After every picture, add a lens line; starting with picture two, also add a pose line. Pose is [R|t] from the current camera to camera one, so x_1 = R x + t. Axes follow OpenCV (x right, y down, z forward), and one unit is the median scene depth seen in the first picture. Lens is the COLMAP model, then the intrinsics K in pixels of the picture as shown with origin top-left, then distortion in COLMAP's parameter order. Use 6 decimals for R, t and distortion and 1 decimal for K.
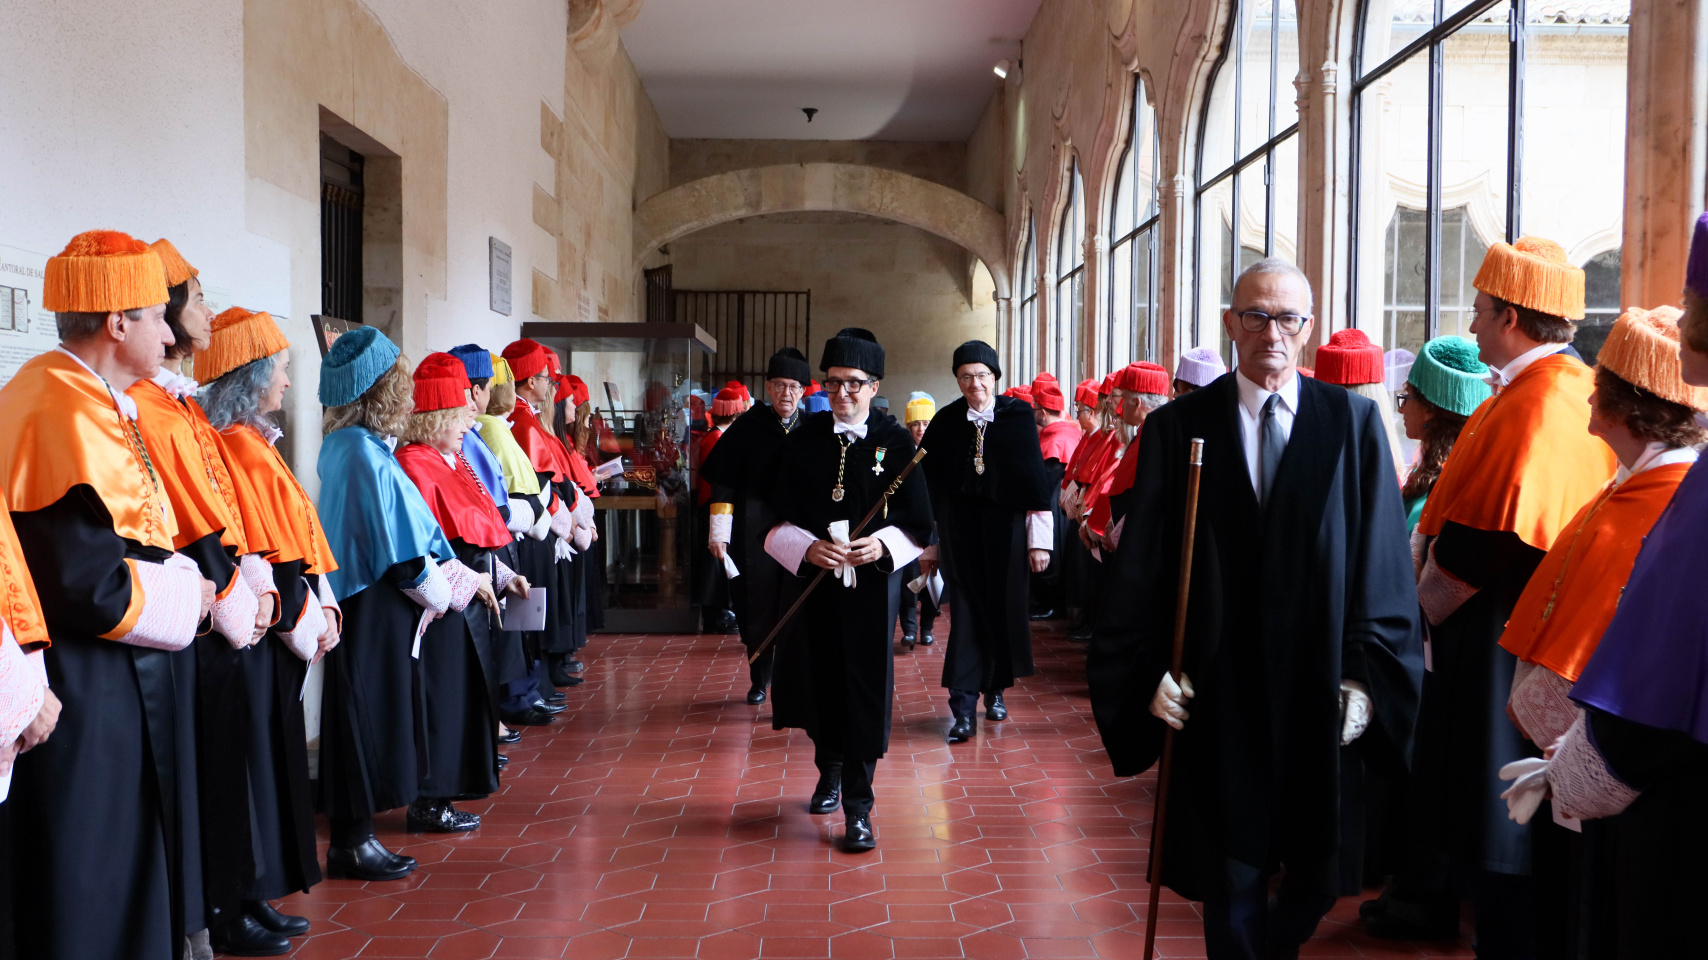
lens RADIAL K [[3734.6, 0, 852.1], [0, 3734.6, 399.3], [0, 0, 1]] dist [0.218374, 0.678653]
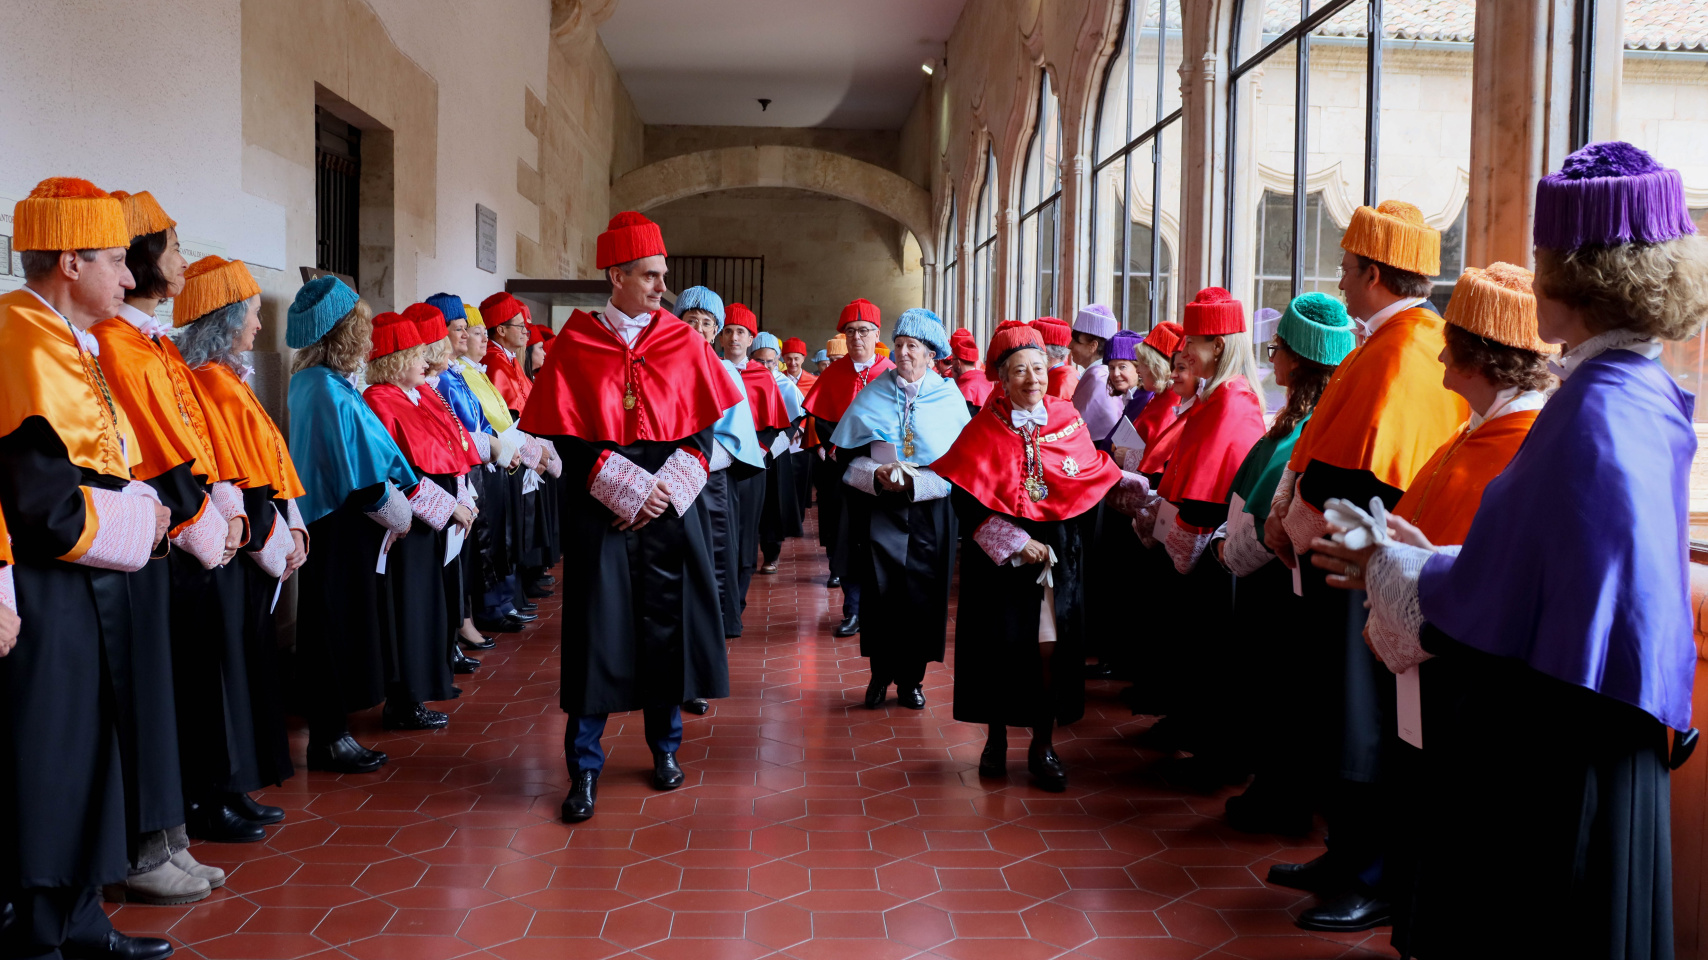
lens RADIAL K [[3831.3, 0, 854.0], [0, 3831.3, 480.0], [0, 0, 1]] dist [-0.024401, -0.311382]
pose [[0.999378, 0.007448, 0.034456, -0.019061], [-0.008749, 0.999248, 0.037766, -0.003853], [-0.034149, -0.038044, 0.998692, -0.156149]]
